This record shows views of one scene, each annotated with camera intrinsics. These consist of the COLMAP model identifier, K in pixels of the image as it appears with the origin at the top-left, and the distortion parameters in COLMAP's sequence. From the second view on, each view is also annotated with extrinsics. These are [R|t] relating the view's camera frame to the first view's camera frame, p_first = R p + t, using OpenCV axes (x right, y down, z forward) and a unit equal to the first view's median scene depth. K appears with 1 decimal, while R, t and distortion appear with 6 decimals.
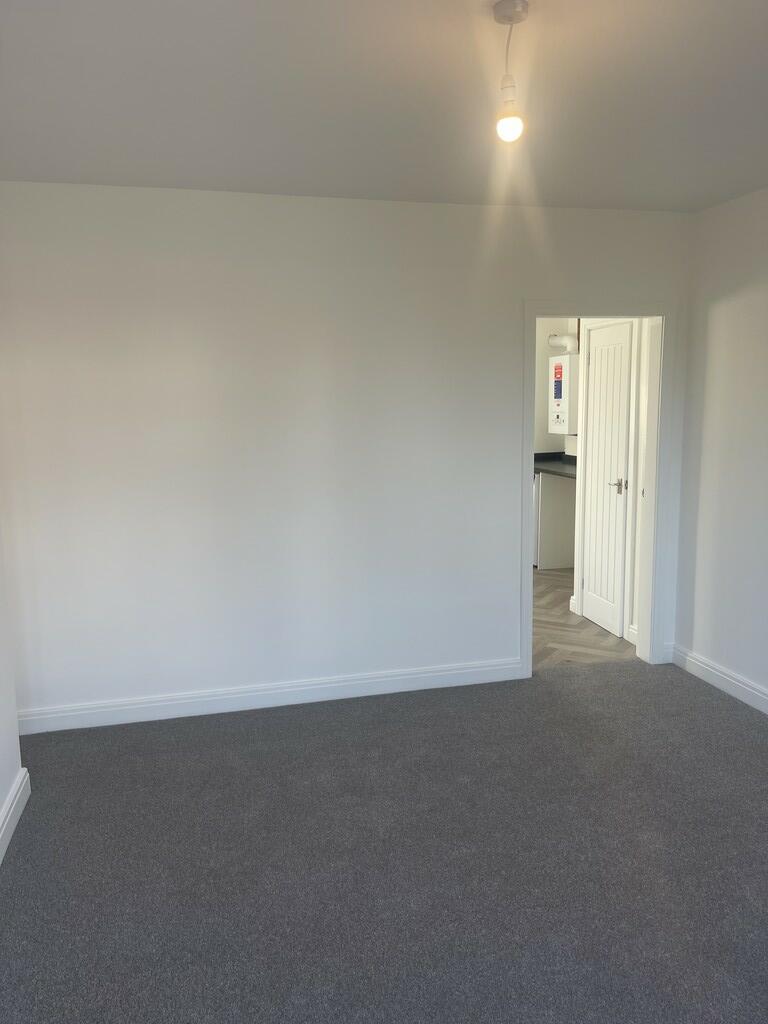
lens RADIAL K [[768.7, 0, 384.0], [0, 768.7, 512.0], [0, 0, 1]] dist [0.068615, -0.078074]
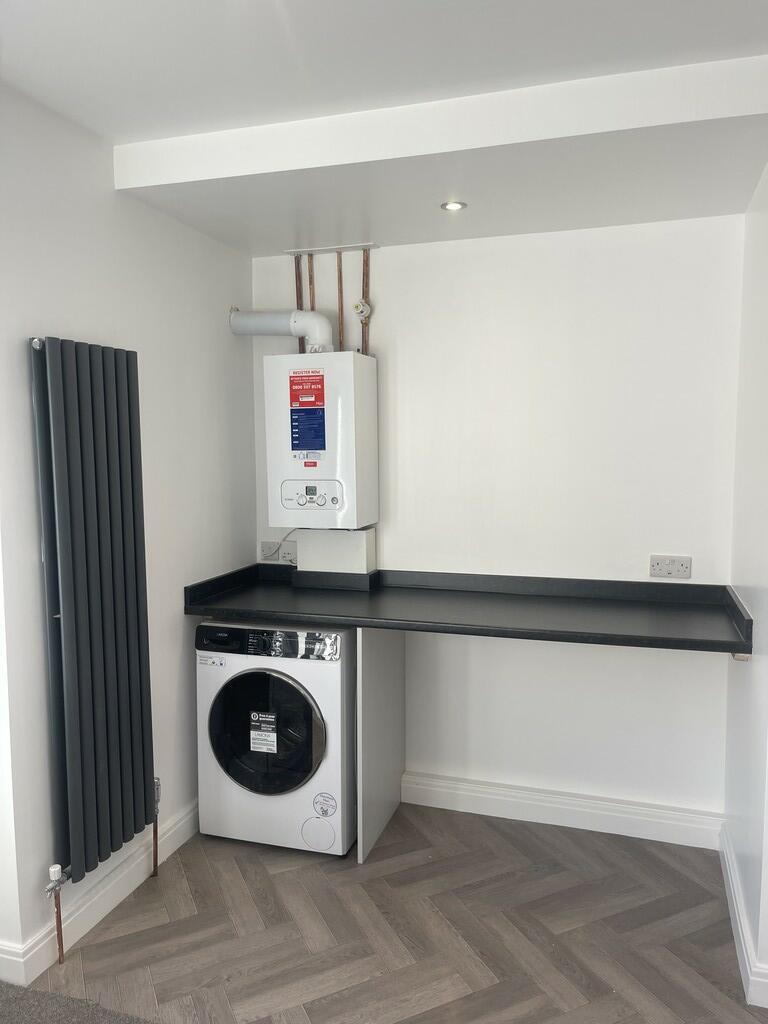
lens RADIAL K [[768.7, 0, 384.0], [0, 768.7, 512.0], [0, 0, 1]] dist [0.068615, -0.078074]
pose [[0.524859, -0.025239, 0.850815, -0.124378], [0.103390, 0.994050, -0.034292, -0.093455], [-0.844886, 0.105964, 0.524346, 0.747786]]
